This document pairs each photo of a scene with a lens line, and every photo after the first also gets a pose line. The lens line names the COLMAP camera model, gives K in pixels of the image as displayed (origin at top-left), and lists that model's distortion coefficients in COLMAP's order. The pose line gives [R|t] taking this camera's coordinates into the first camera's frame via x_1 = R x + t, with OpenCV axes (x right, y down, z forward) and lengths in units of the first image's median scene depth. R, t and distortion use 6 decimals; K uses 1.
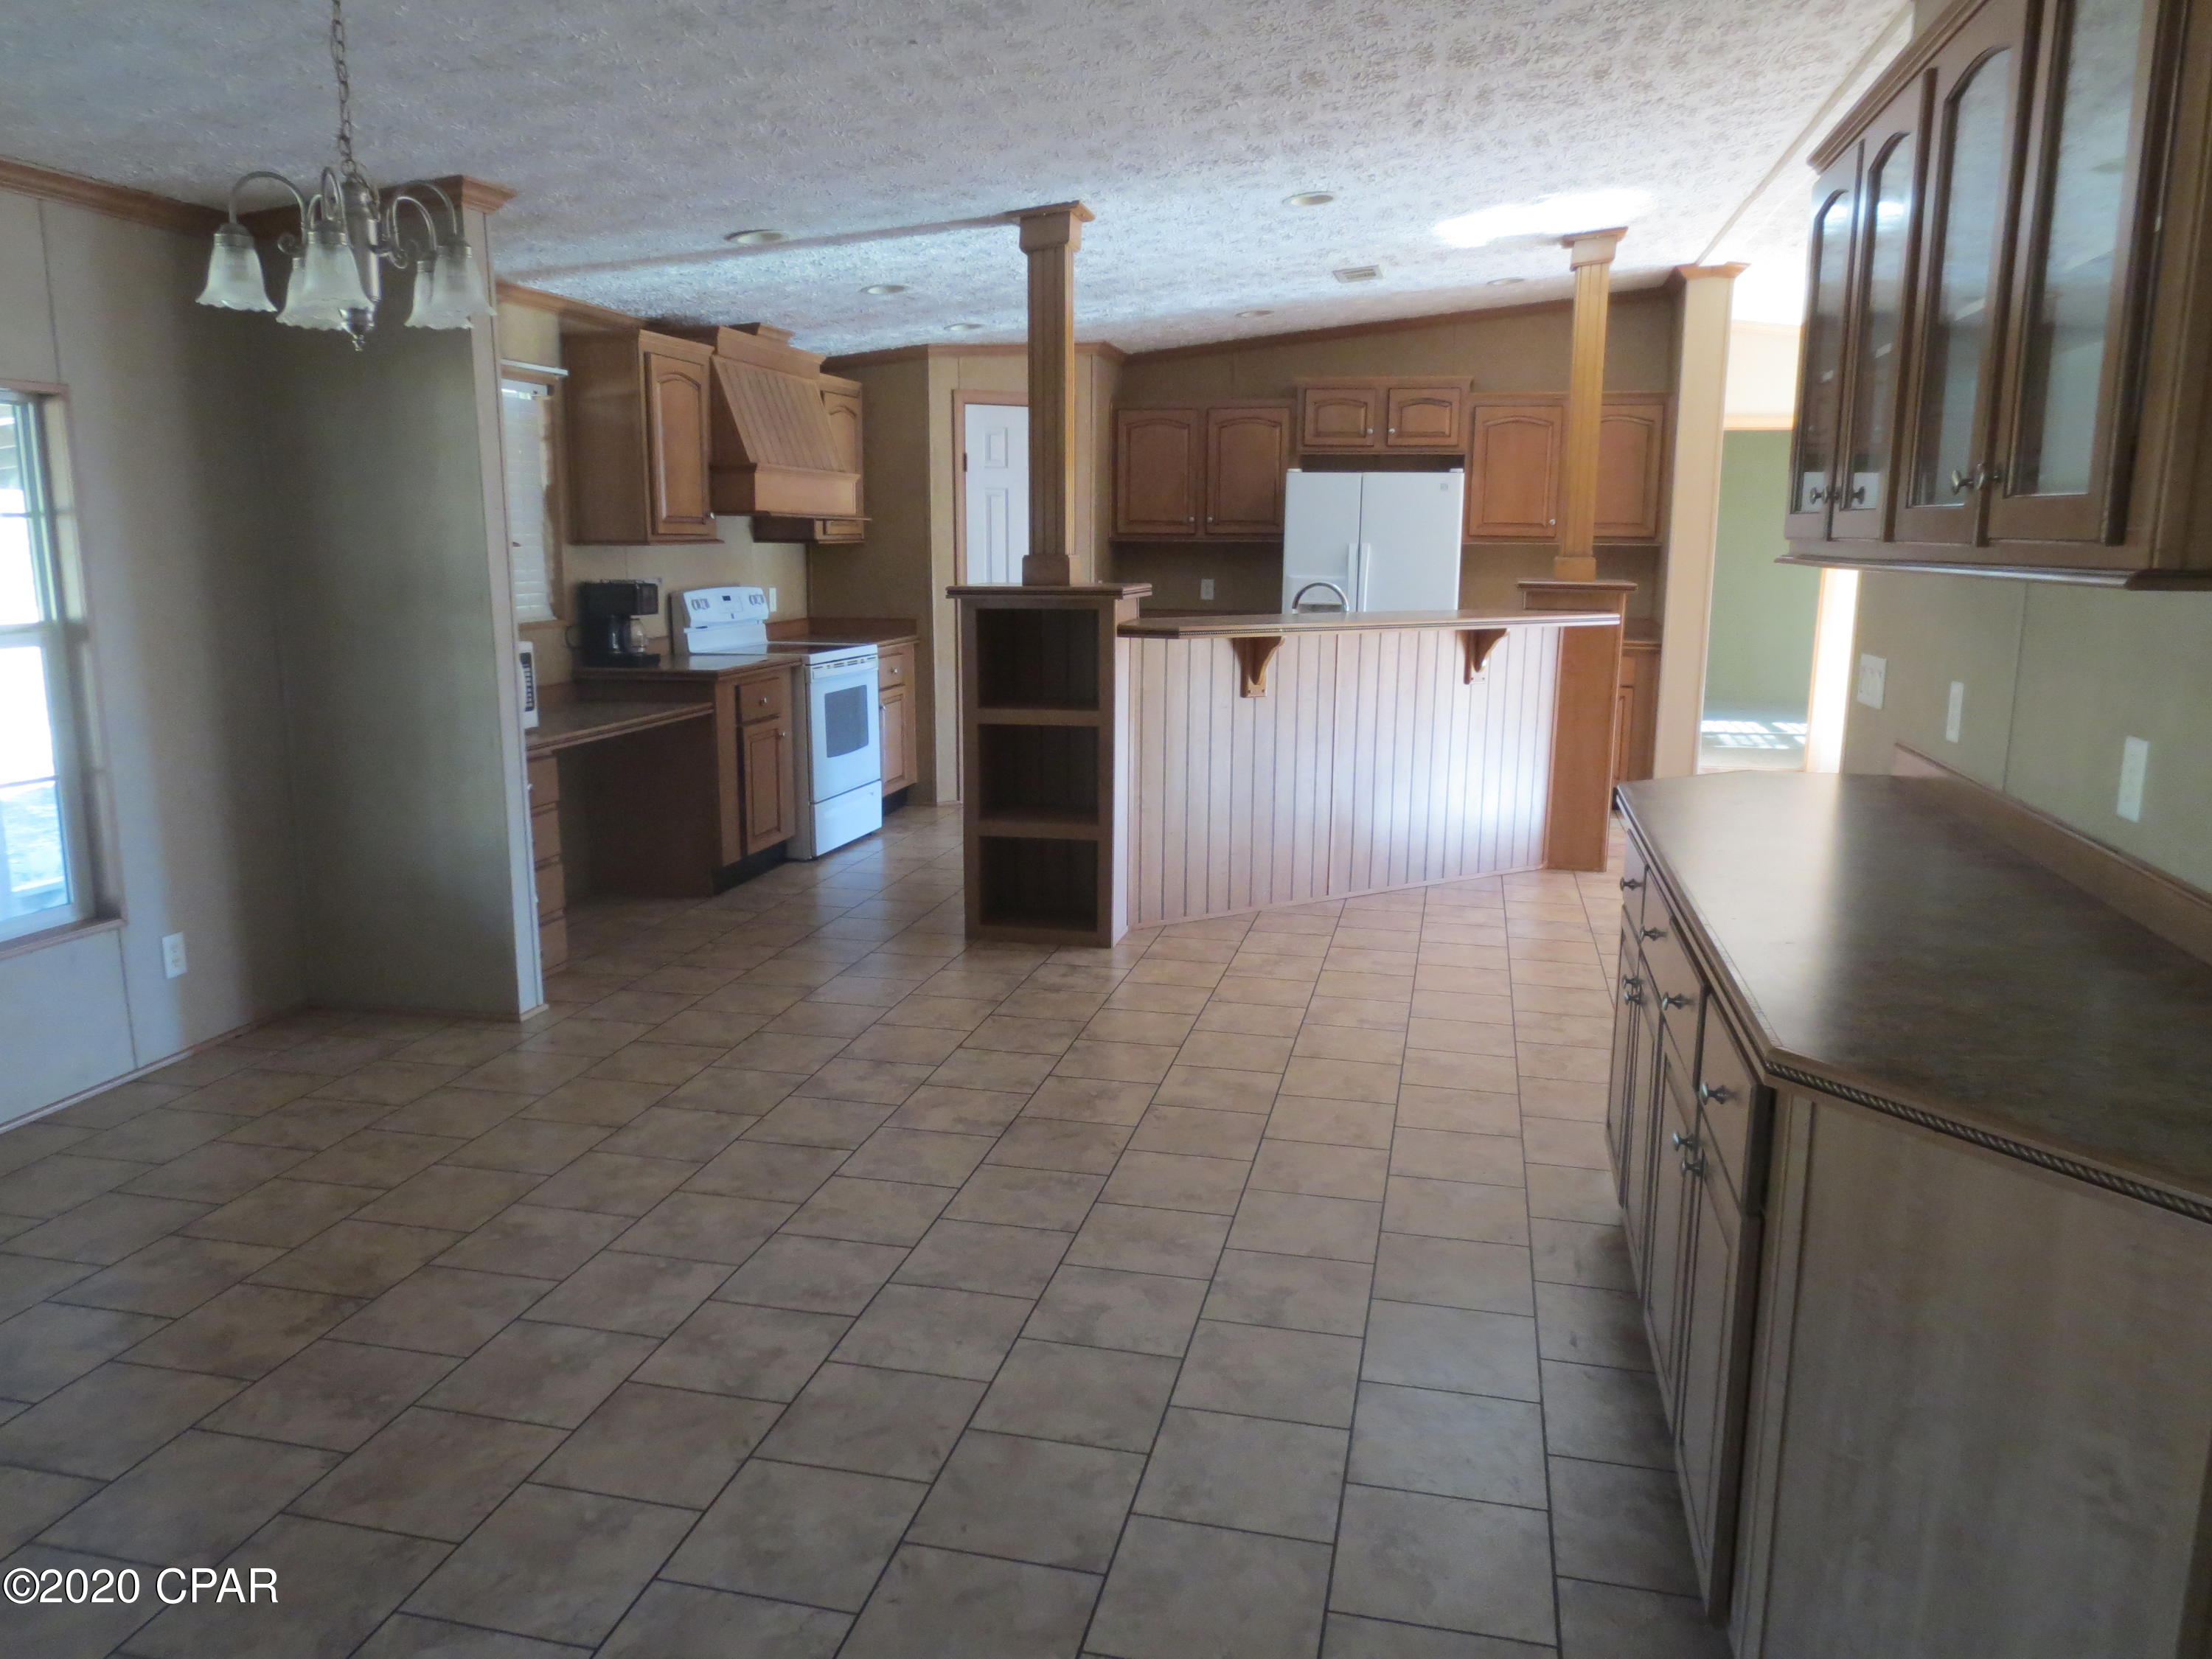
lens RADIAL K [[1585.8, 0, 1094.6], [0, 1585.8, 834.8], [0, 0, 1]] dist [-0.027628, 0.006200]
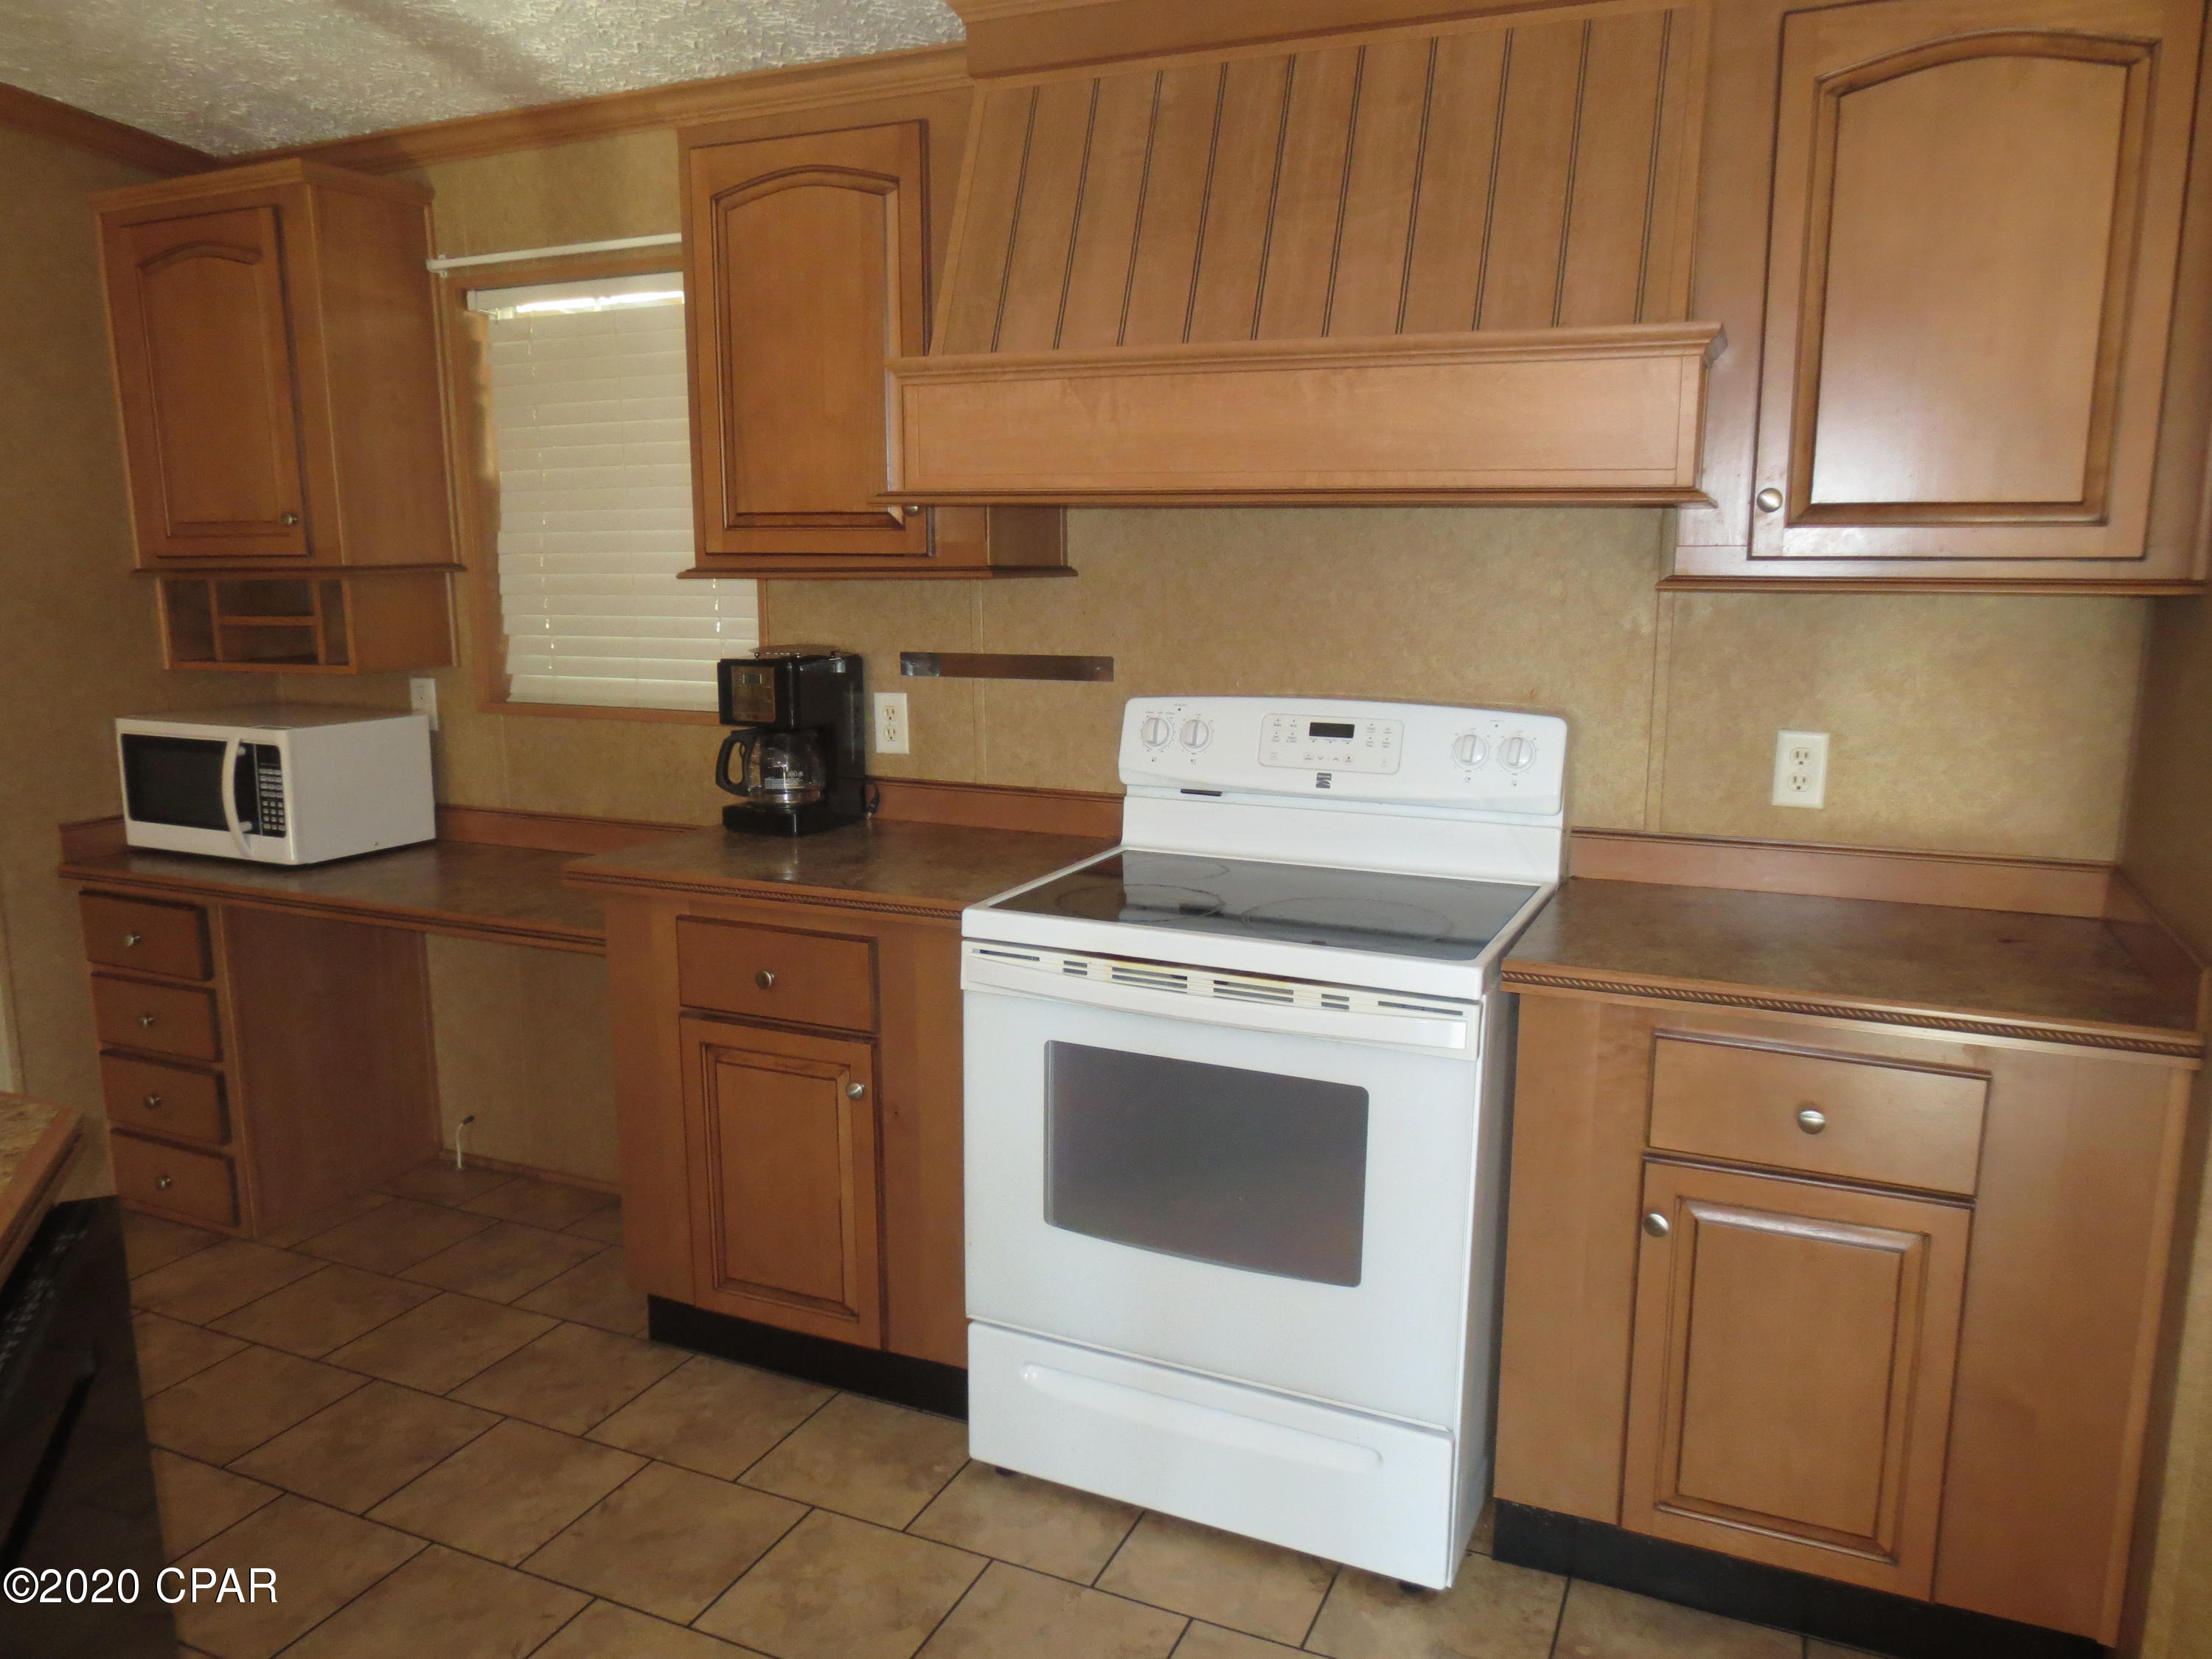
lens RADIAL K [[1585.8, 0, 1094.6], [0, 1585.8, 834.8], [0, 0, 1]] dist [-0.027628, 0.006200]
pose [[-0.189213, 0.175758, -0.966078, 0.150982], [-0.179360, 0.961112, 0.209983, -0.217475], [0.965416, 0.213007, -0.150331, 1.135254]]
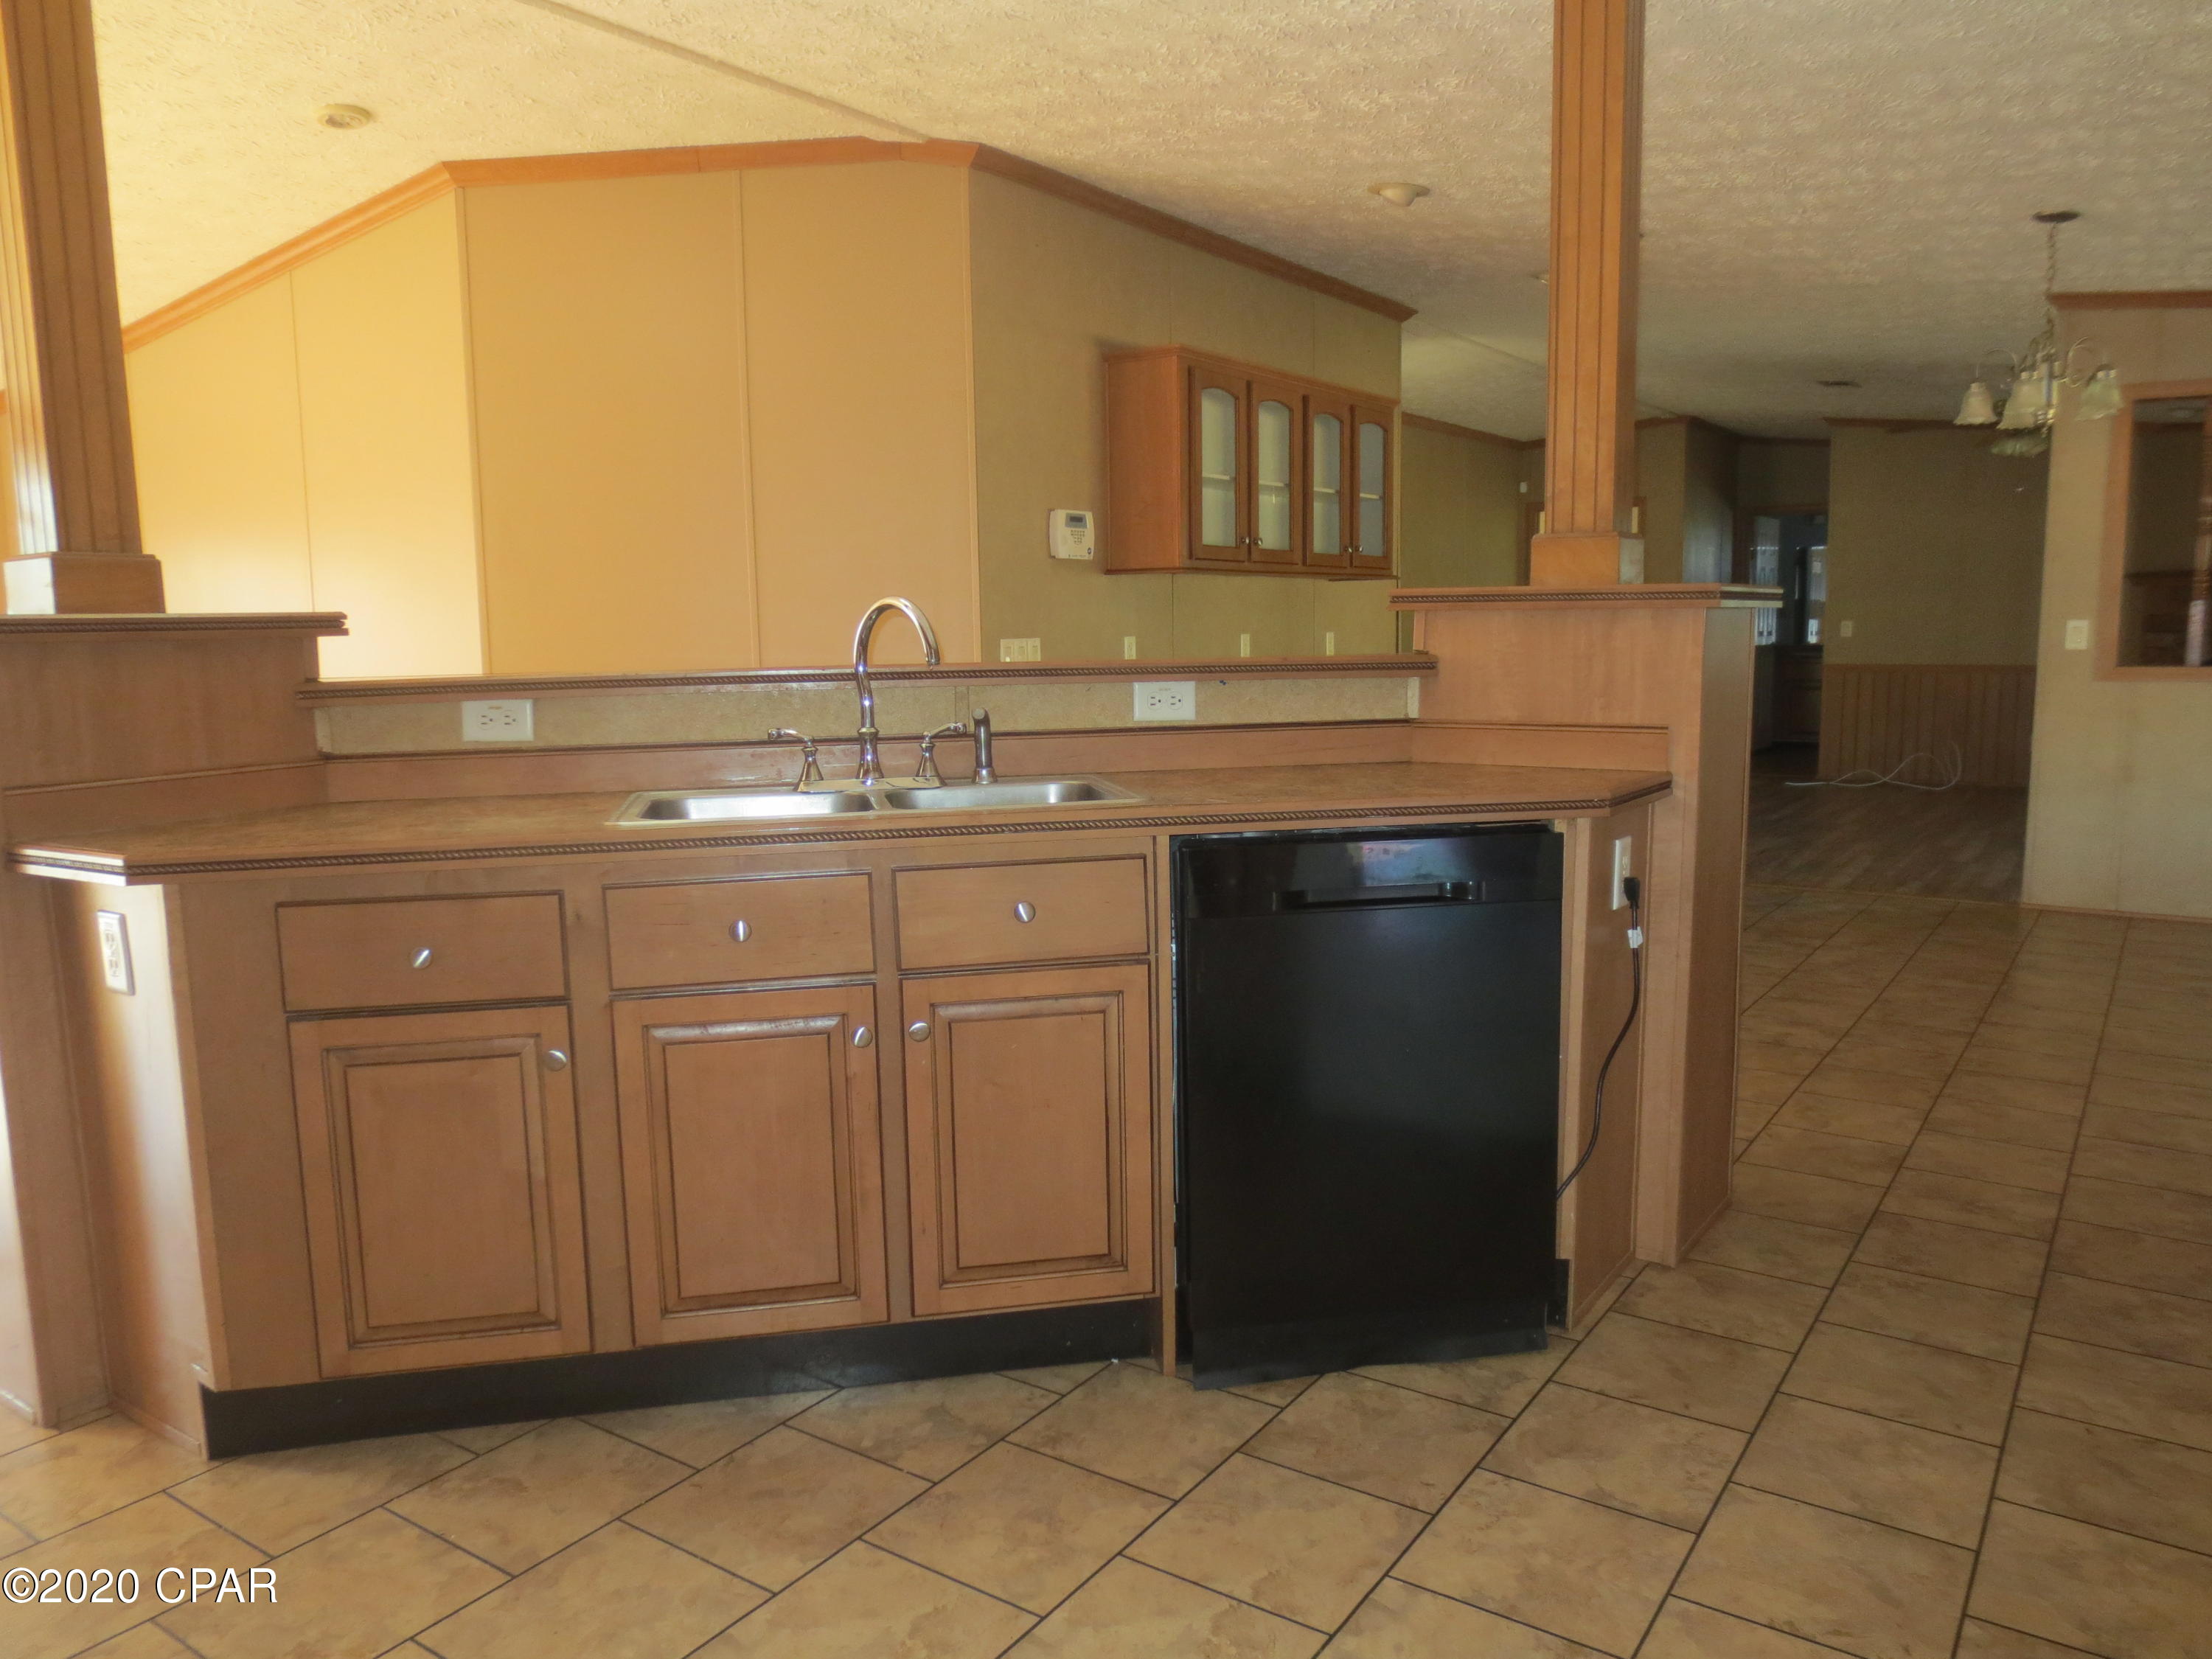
lens RADIAL K [[1595.0, 0, 1106.0], [0, 1595.0, 829.5], [0, 0, 1]] dist [0.002220, 0.000905]
pose [[-0.933267, -0.039956, 0.356955, -0.062047], [0.074524, 0.950627, 0.301253, -0.223544], [-0.351368, 0.307752, -0.884211, 1.360139]]
